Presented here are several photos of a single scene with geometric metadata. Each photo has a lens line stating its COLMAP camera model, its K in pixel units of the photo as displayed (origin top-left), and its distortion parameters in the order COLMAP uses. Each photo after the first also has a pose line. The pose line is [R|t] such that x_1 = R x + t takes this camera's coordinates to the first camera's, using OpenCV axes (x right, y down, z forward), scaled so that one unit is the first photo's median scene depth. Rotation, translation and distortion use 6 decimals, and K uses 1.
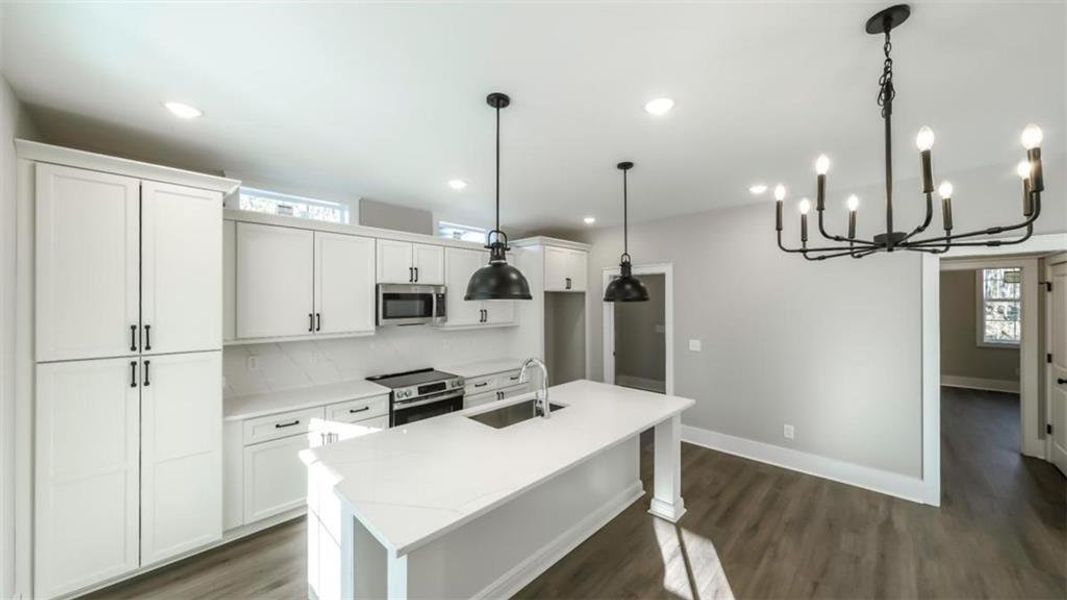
lens RADIAL K [[371.8, 0, 525.6], [0, 371.8, 297.3], [0, 0, 1]] dist [0.000579, 0.000032]
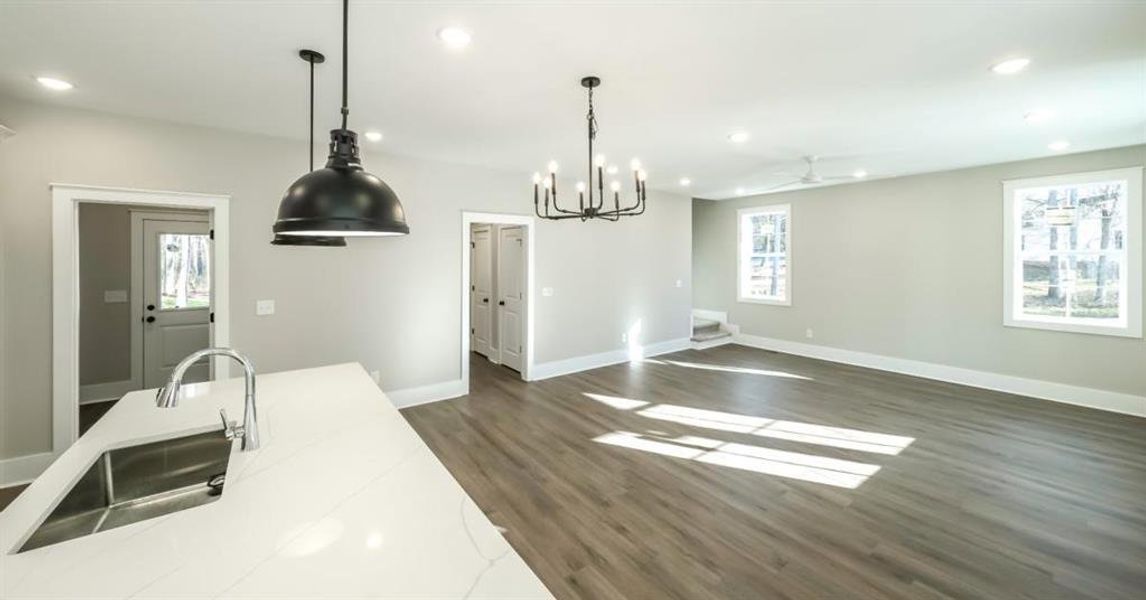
lens RADIAL K [[400.3, 0, 576.6], [0, 400.3, 257.6], [0, 0, 1]] dist [0.000537, -0.000067]
pose [[0.162332, 0.000081, 0.986736, -0.370317], [-0.009126, 0.999957, 0.001420, 0.025406], [-0.986694, -0.009235, 0.162326, 0.344385]]
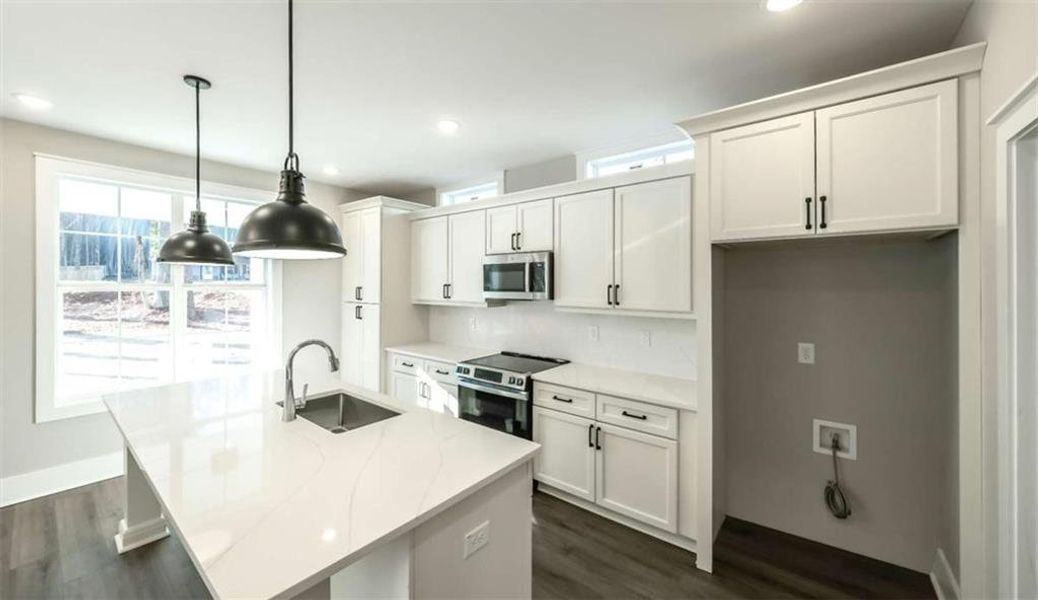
lens RADIAL K [[386.5, 0, 527.1], [0, 386.5, 283.1], [0, 0, 1]] dist [-0.002941, -0.000105]
pose [[0.111356, -0.000611, -0.993780, 0.706393], [0.005540, 0.999985, 0.000006, 0.042502], [0.993765, -0.005507, 0.111358, 1.129068]]
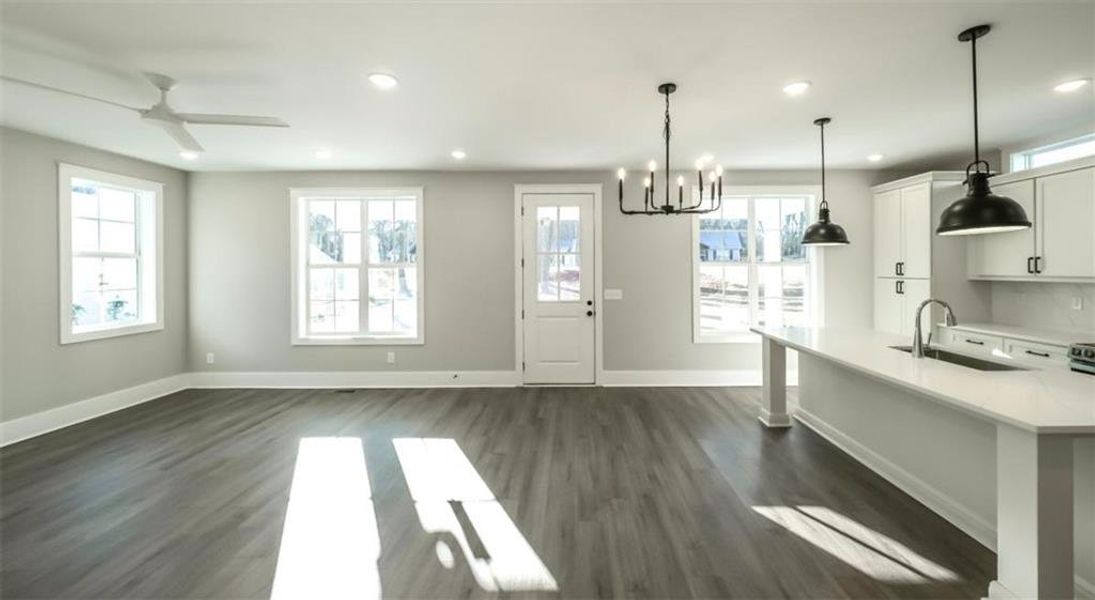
lens RADIAL K [[406.6, 0, 567.5], [0, 406.6, 267.9], [0, 0, 1]] dist [-0.001136, -0.000623]
pose [[-0.715509, 0.004870, -0.698587, 1.195595], [0.013895, 0.999877, -0.007261, 0.065689], [0.698466, -0.014901, -0.715489, 0.905997]]
